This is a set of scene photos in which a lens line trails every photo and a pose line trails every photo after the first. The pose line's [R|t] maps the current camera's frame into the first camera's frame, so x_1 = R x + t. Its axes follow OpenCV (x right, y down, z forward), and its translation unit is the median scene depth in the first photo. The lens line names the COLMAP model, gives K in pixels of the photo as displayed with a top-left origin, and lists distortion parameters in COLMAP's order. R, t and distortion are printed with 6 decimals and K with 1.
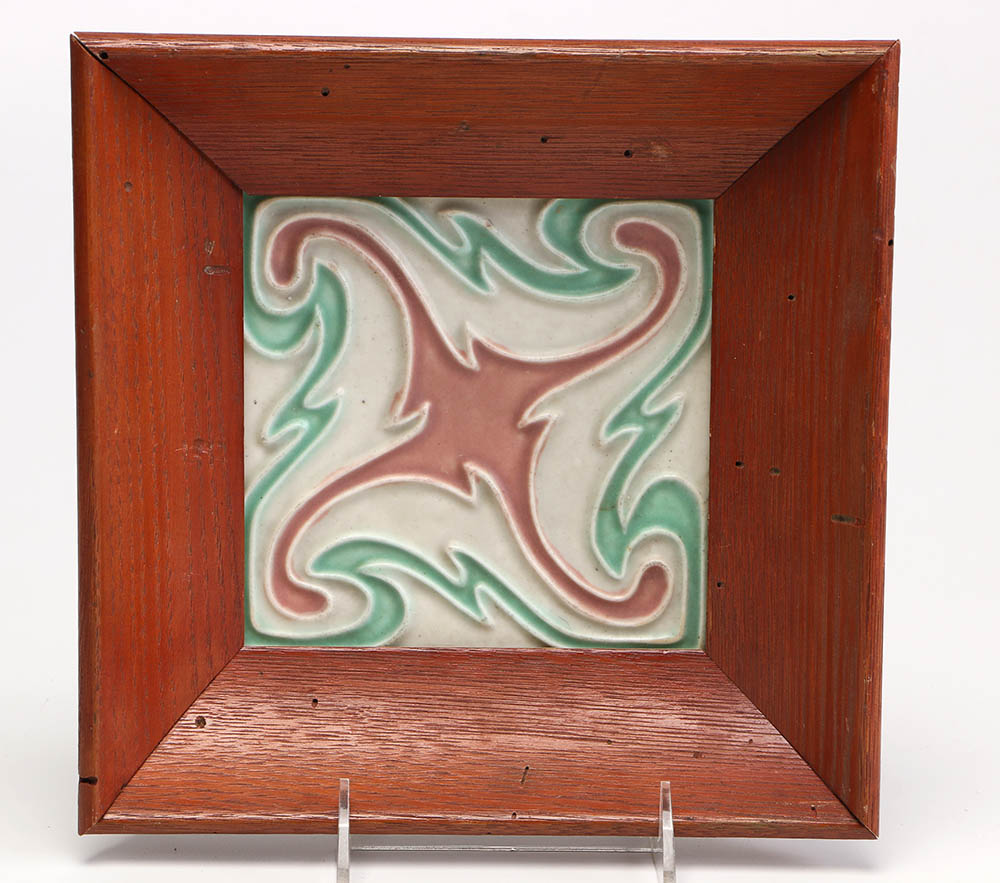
lens RADIAL K [[4562.2, 0, 500.5], [0, 4562.2, 441.5], [0, 0, 1]] dist [0.407935, 0.000000]
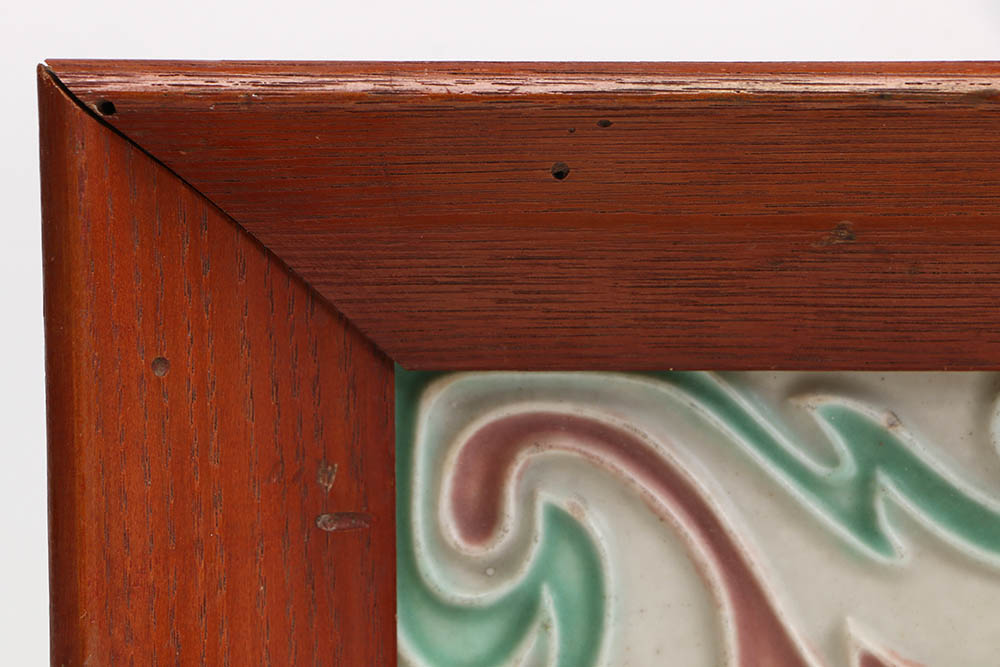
lens RADIAL K [[6129.8, 0, 498.2], [0, 6129.8, 332.7], [0, 0, 1]] dist [1.522156, 0.000000]
pose [[0.998926, -0.004811, -0.046094, -0.014469], [0.005001, 0.999980, 0.003997, -0.060762], [0.046074, -0.004223, 0.998929, 0.336986]]
